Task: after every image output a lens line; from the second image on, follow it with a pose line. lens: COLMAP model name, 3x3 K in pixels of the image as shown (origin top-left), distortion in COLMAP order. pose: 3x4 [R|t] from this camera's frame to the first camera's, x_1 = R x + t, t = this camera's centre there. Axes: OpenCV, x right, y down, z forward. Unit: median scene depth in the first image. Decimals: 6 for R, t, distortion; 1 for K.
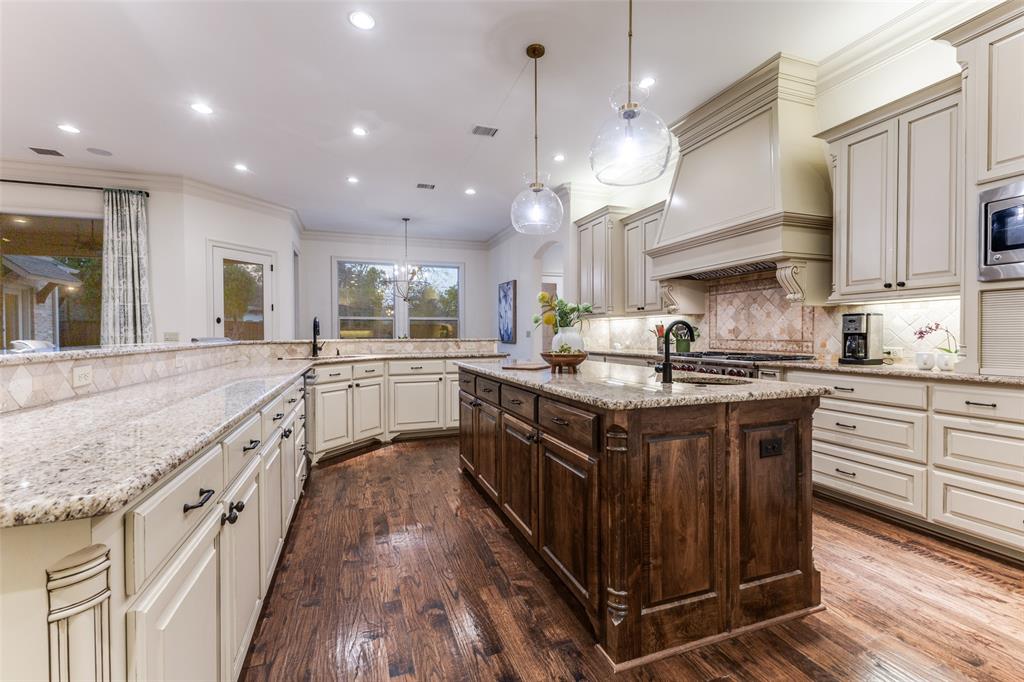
lens RADIAL K [[440.6, 0, 514.4], [0, 440.6, 338.6], [0, 0, 1]] dist [0.017791, -0.006591]
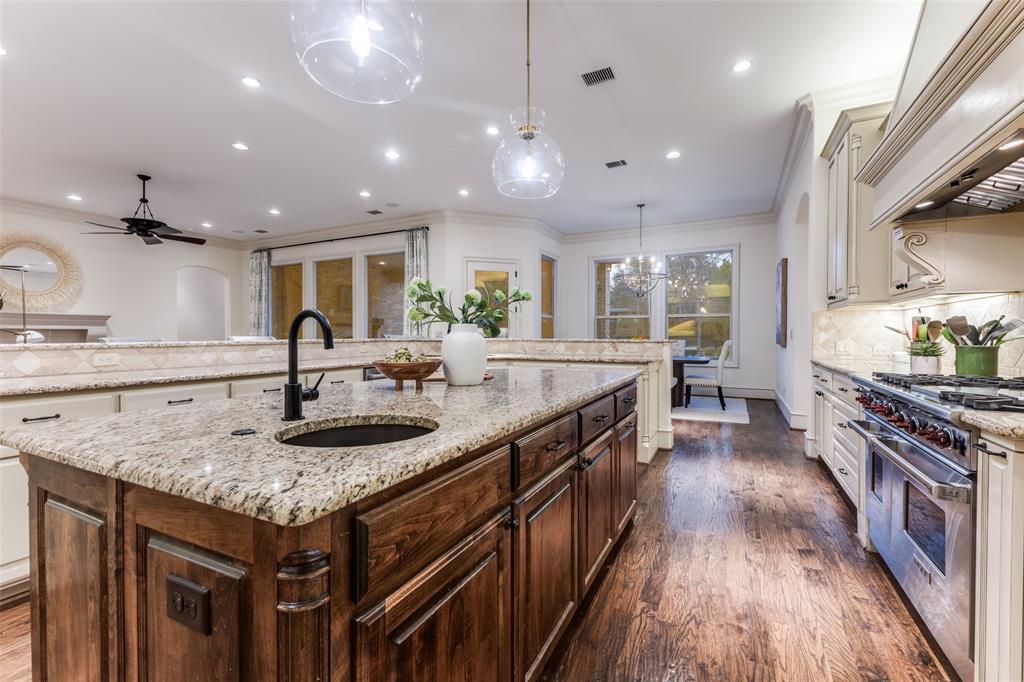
lens RADIAL K [[440.6, 0, 514.4], [0, 440.6, 338.6], [0, 0, 1]] dist [0.017791, -0.006591]
pose [[0.686651, 0.011900, -0.726889, 0.338728], [-0.010522, 0.999924, 0.006431, -0.004174], [0.726911, 0.003232, 0.686724, 0.288610]]
